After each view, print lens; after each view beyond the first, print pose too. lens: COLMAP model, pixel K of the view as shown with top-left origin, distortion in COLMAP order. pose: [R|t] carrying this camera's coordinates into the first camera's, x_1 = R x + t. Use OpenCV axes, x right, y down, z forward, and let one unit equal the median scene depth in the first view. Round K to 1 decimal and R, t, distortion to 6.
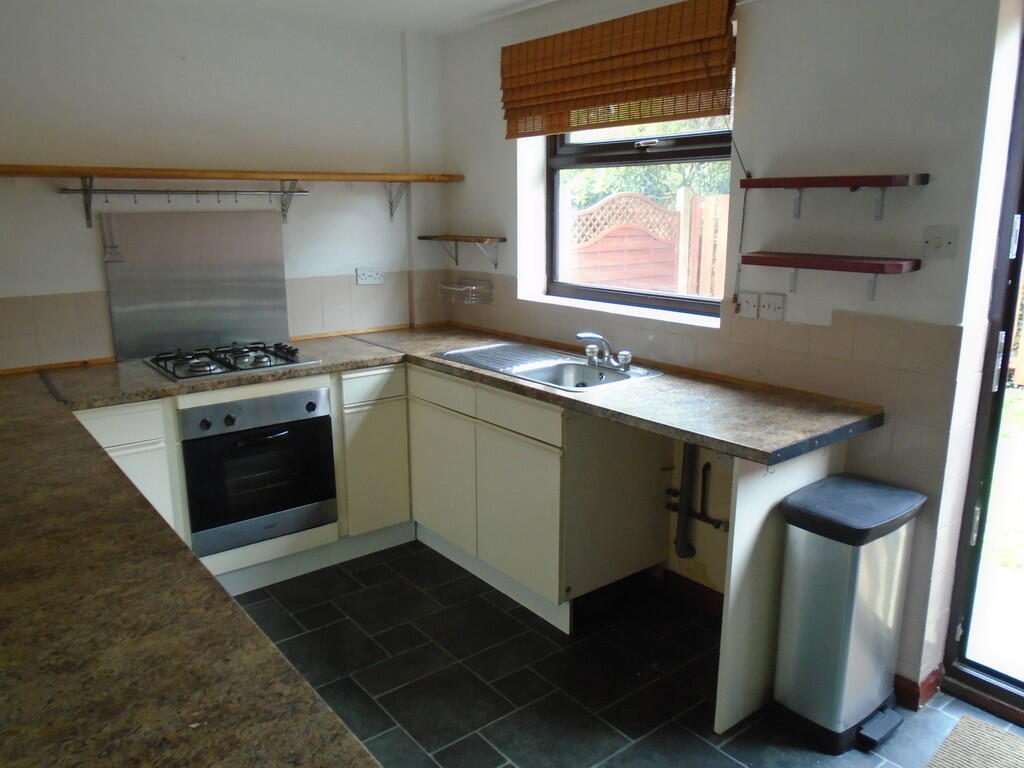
lens RADIAL K [[773.0, 0, 510.6], [0, 773.0, 385.8], [0, 0, 1]] dist [-0.012947, -0.001577]
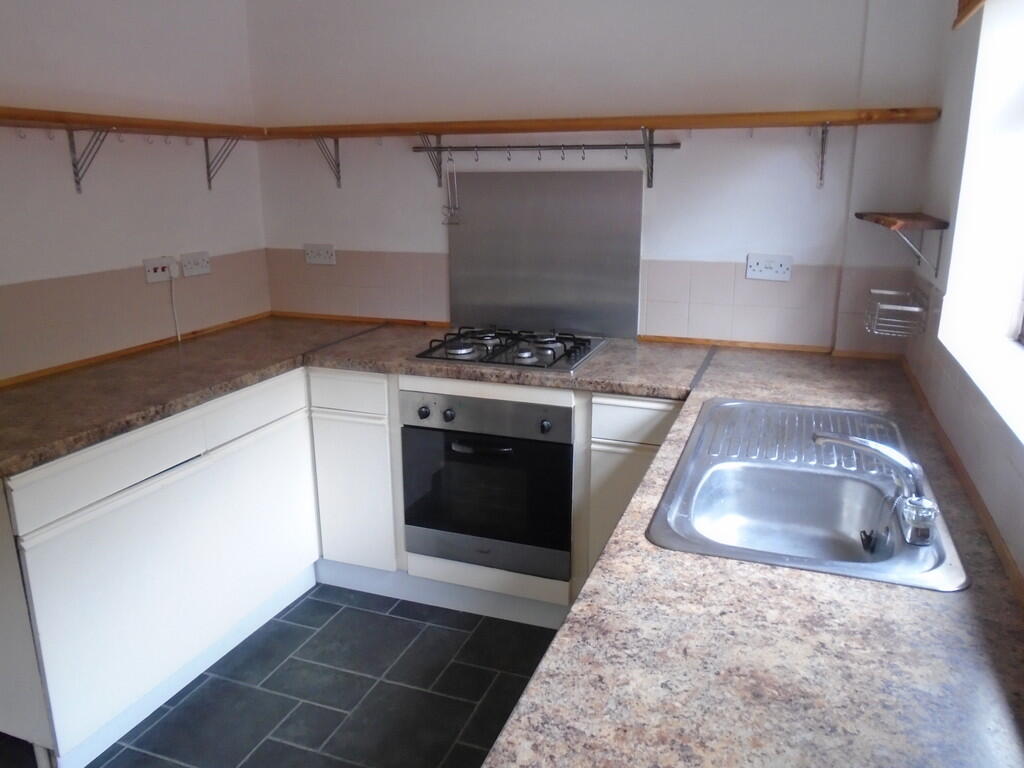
lens RADIAL K [[773.0, 0, 512.0], [0, 773.0, 378.7], [0, 0, 1]] dist [-0.012947, -0.001577]
pose [[0.514751, 0.221330, -0.828278, 0.341069], [-0.193130, 0.971206, 0.139498, -0.116813], [0.835304, 0.088159, 0.542674, 0.534989]]
